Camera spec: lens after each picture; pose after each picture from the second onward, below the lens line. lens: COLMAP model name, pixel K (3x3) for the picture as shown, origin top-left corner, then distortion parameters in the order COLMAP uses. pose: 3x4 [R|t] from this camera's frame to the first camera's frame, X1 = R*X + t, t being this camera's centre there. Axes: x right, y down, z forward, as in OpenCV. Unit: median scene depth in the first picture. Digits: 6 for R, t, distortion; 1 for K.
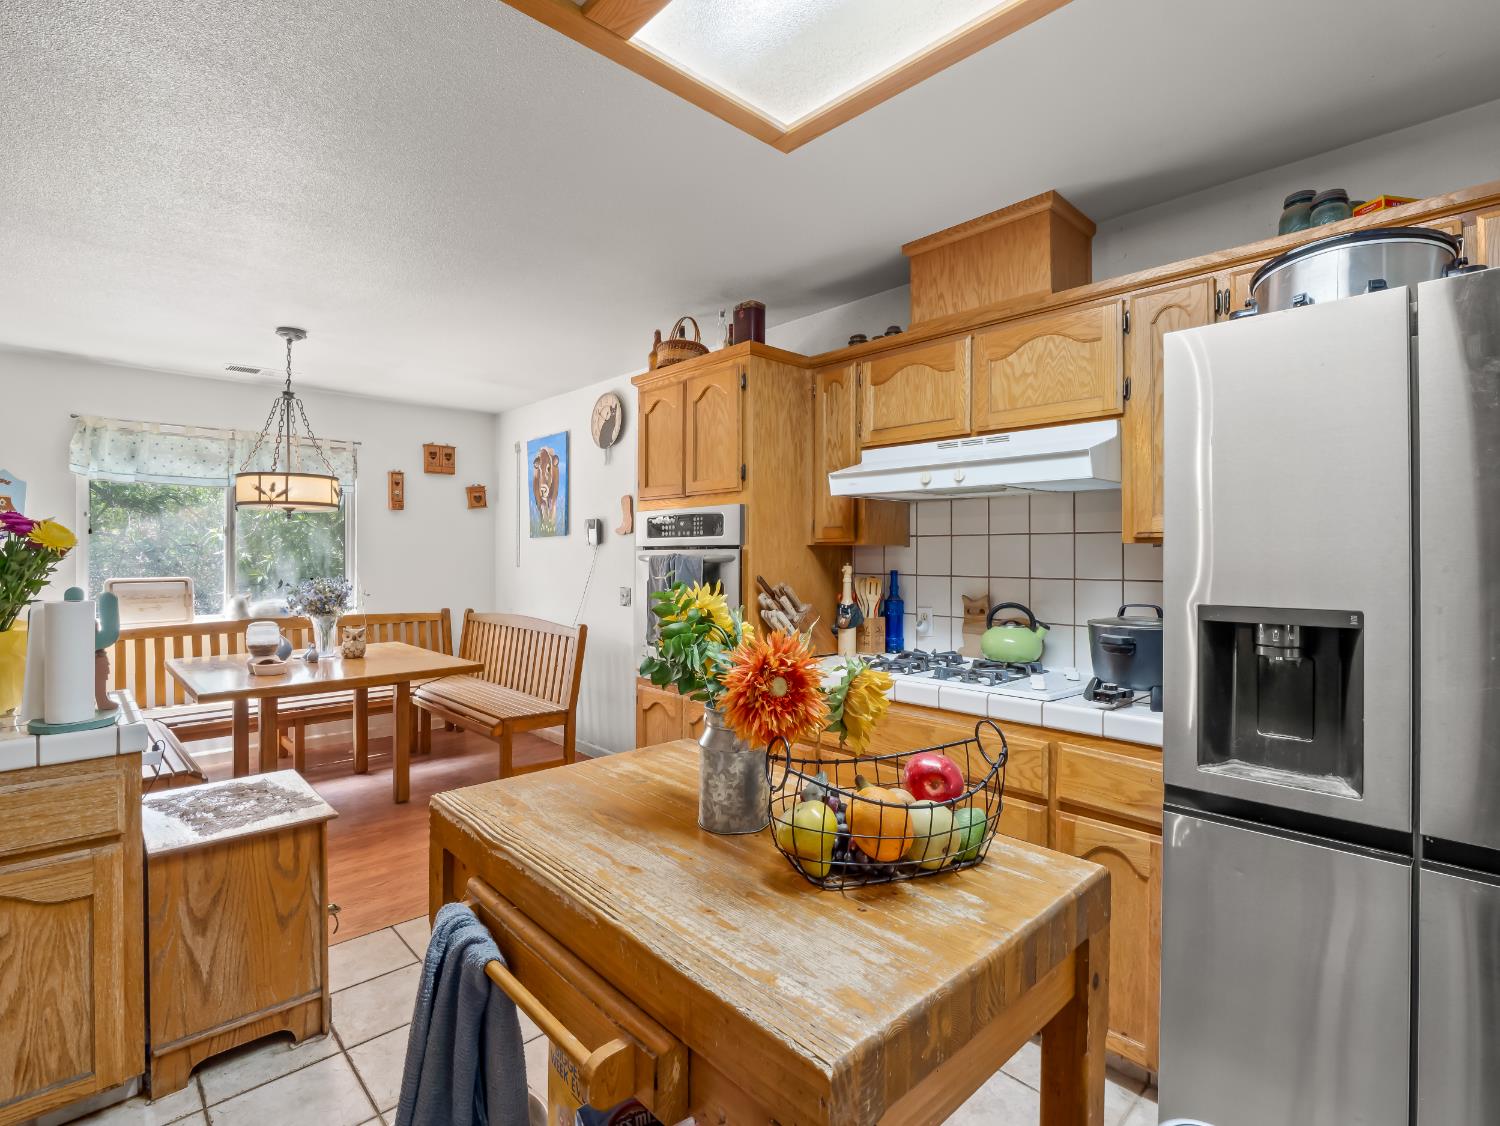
lens RADIAL K [[721.1, 0, 752.2], [0, 721.1, 550.4], [0, 0, 1]] dist [-0.001096, 0.000059]
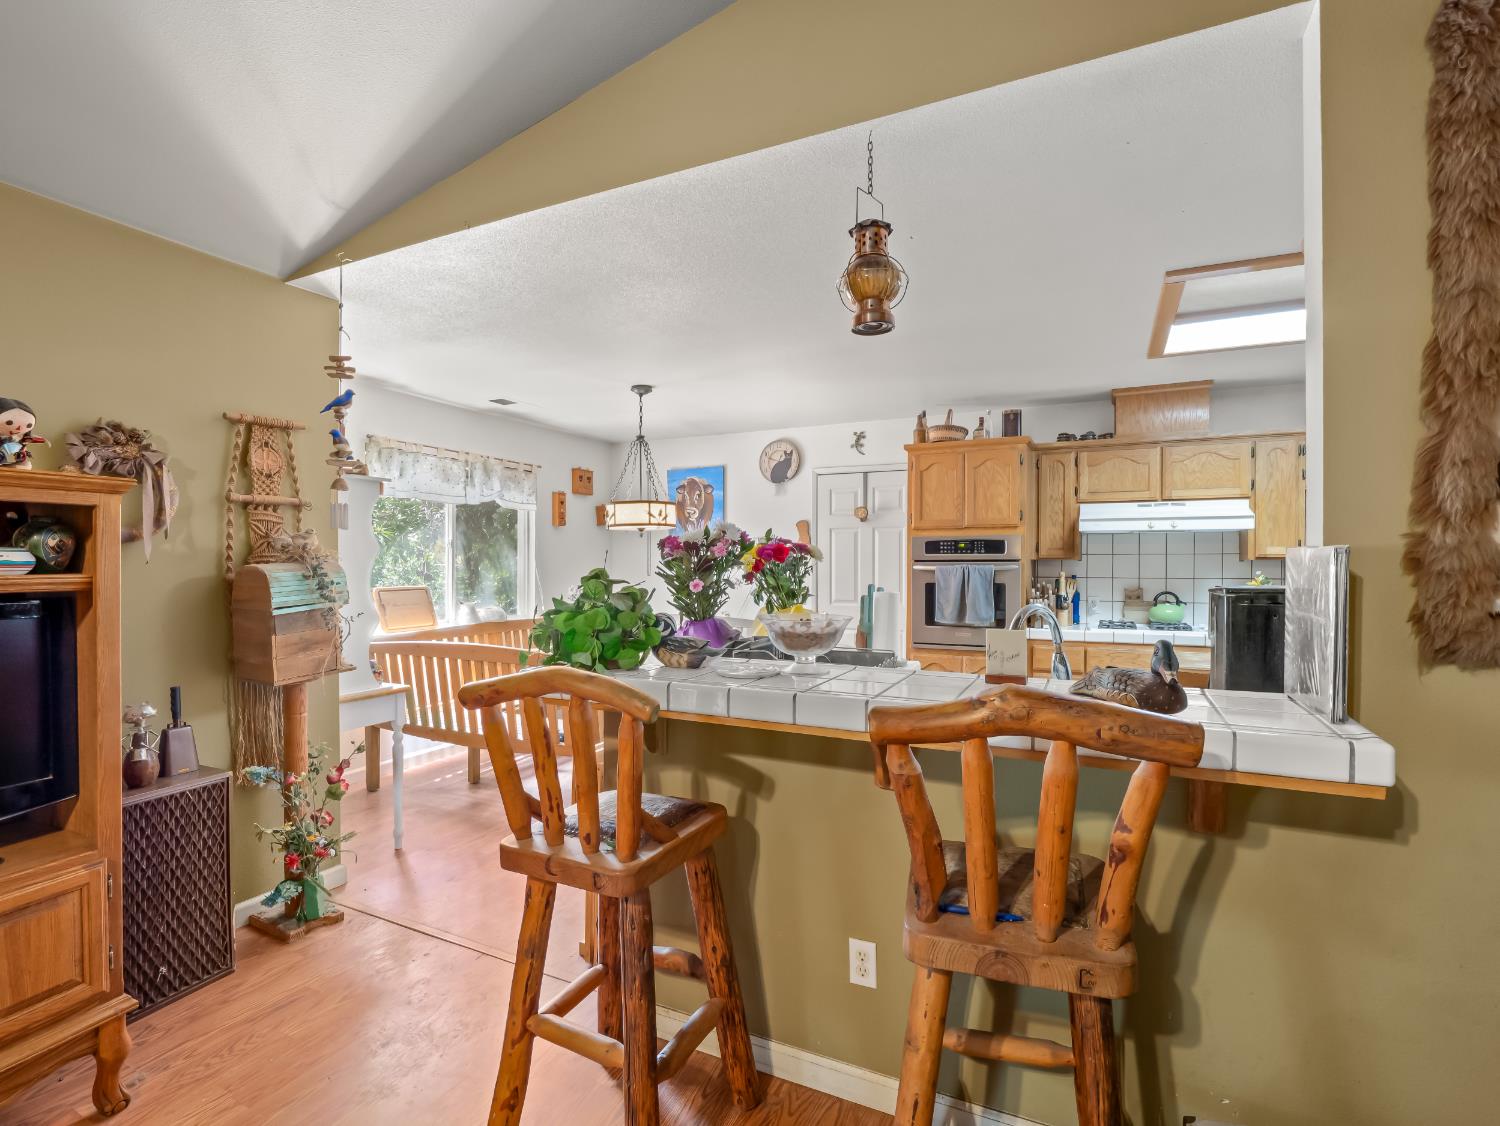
lens RADIAL K [[721.1, 0, 744.5], [0, 721.1, 573.8], [0, 0, 1]] dist [-0.001096, 0.000059]
pose [[0.935624, -0.003084, 0.352985, -0.979085], [-0.002737, 0.999868, 0.015991, 0.000343], [-0.352987, -0.015928, 0.935492, -0.259601]]
